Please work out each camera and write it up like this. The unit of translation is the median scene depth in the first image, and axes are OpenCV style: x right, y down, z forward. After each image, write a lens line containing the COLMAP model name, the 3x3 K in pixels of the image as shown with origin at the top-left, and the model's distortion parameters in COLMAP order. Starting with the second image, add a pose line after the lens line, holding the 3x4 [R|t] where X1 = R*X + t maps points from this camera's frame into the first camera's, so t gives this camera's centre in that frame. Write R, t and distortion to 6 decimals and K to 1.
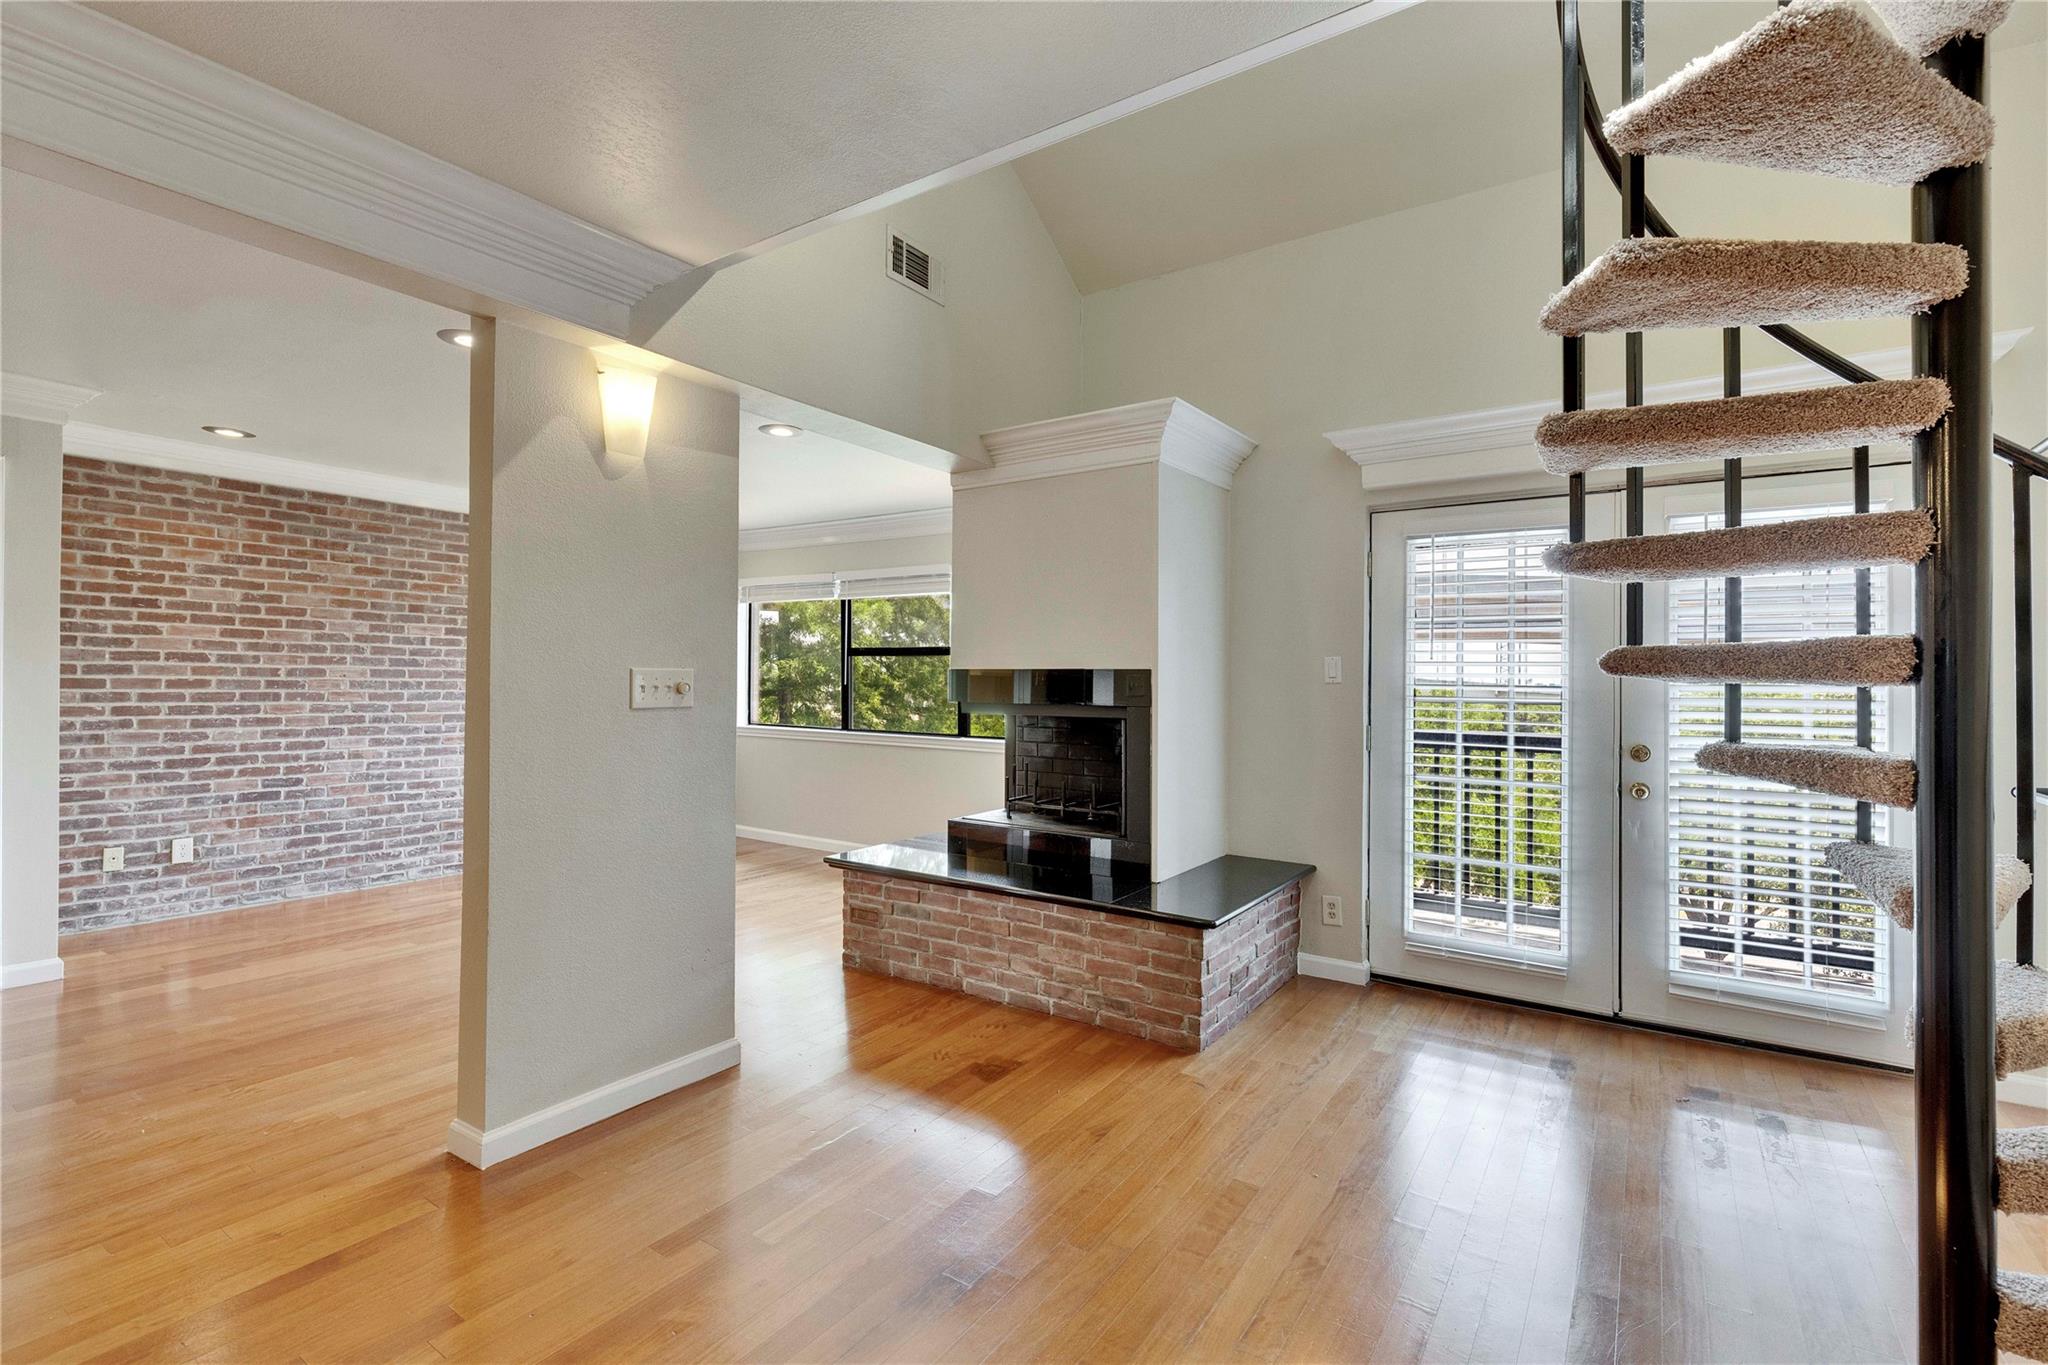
lens RADIAL K [[922.2, 0, 1017.5], [0, 922.2, 676.5], [0, 0, 1]] dist [0.004944, 0.000328]
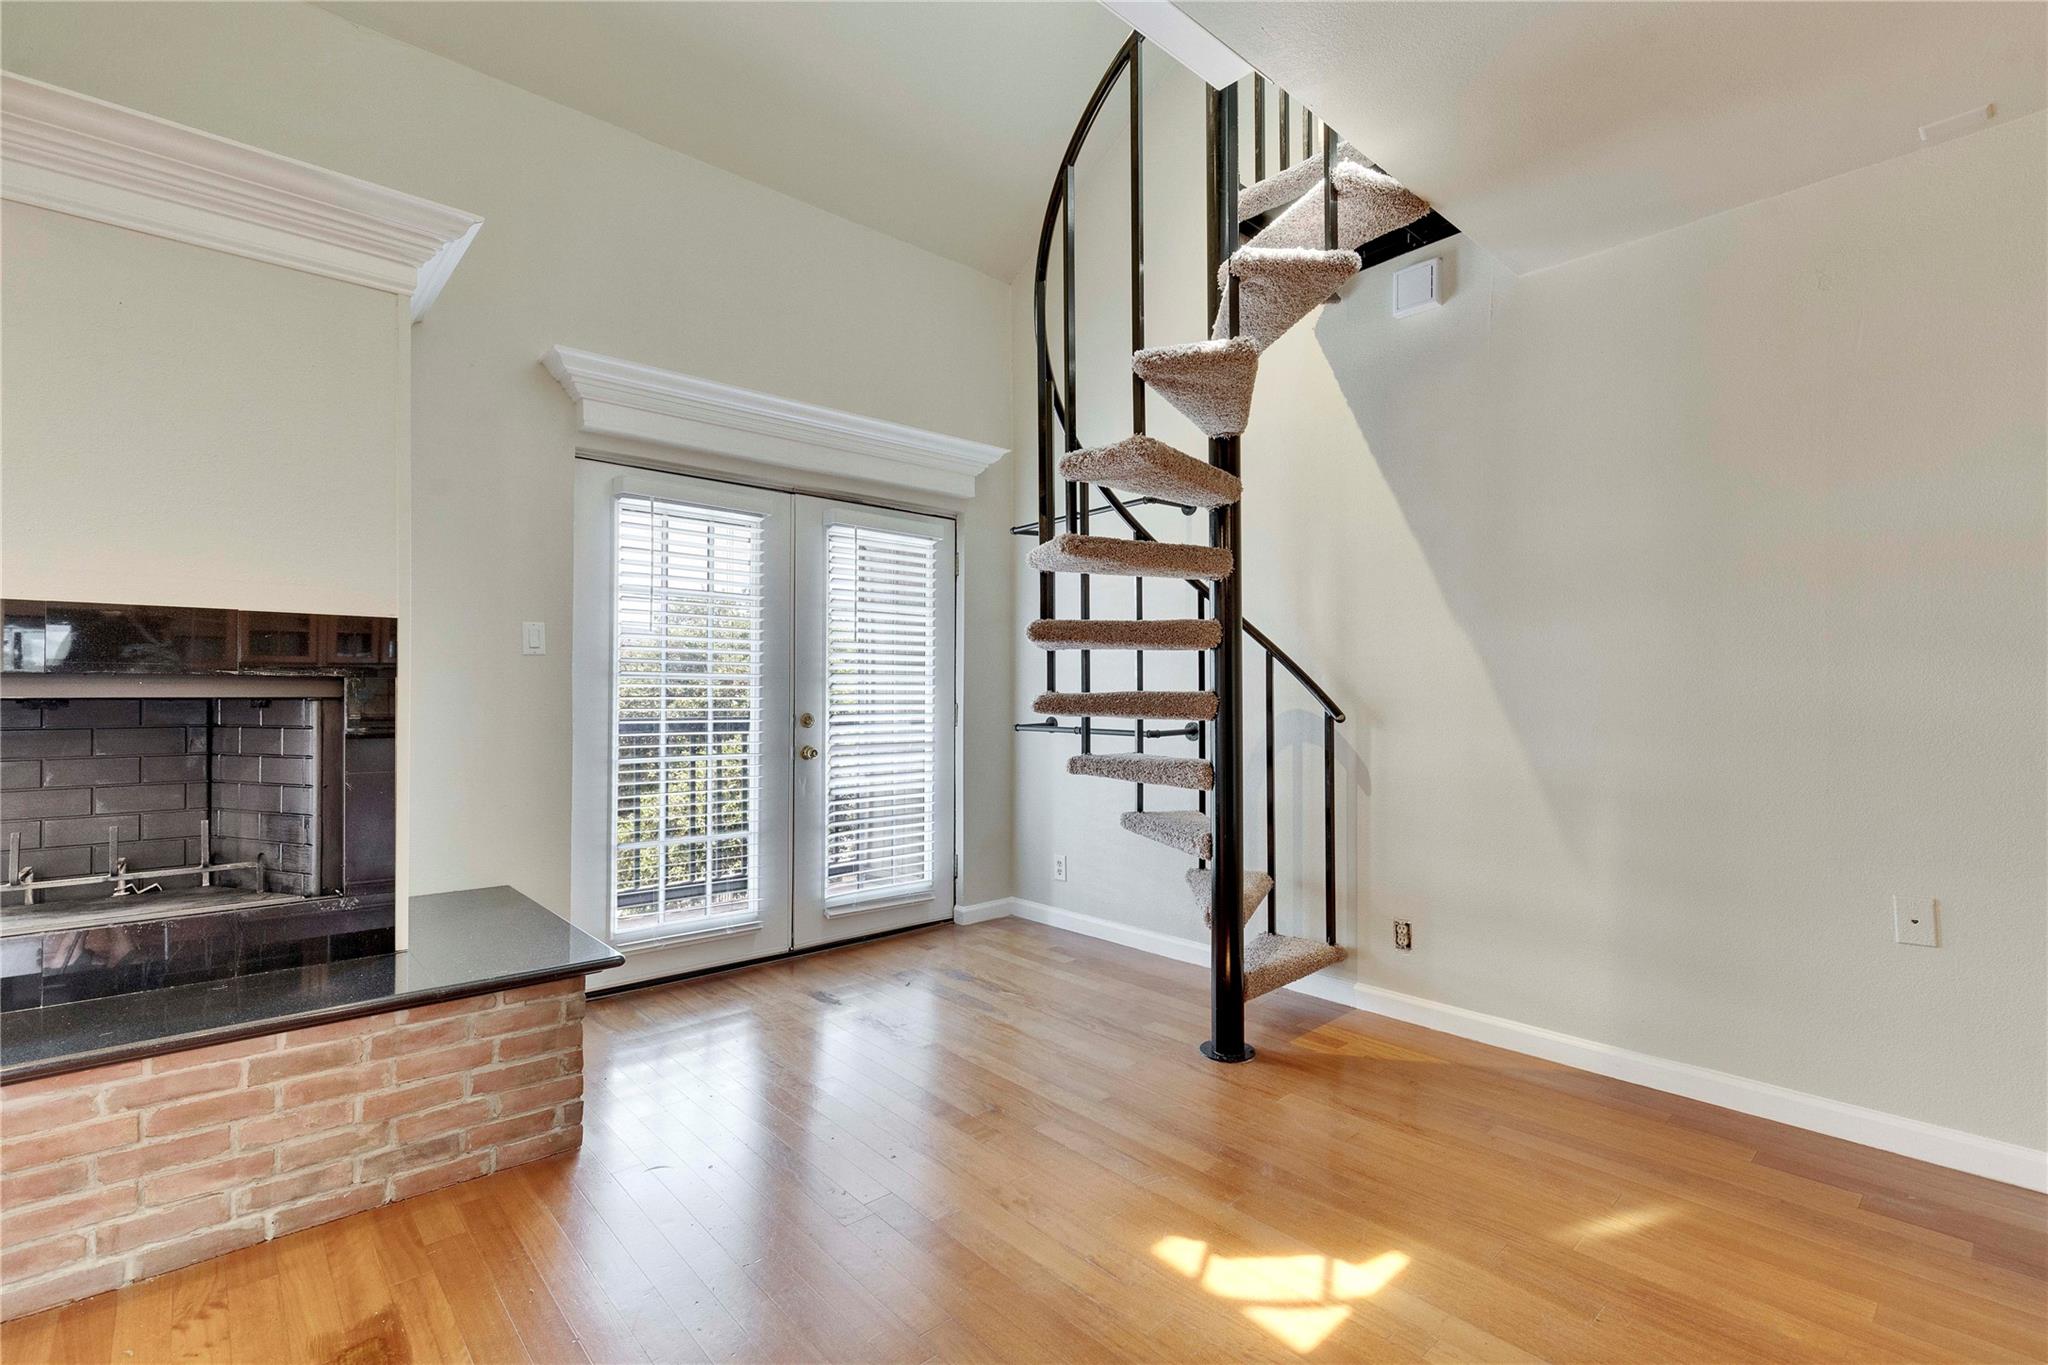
lens RADIAL K [[922.2, 0, 1019.2], [0, 922.2, 688.4], [0, 0, 1]] dist [0.004944, 0.000328]
pose [[0.239096, 0.000826, 0.970996, -0.394933], [-0.005163, 0.999987, 0.000421, 0.039654], [-0.970982, -0.005114, 0.239097, 0.450136]]
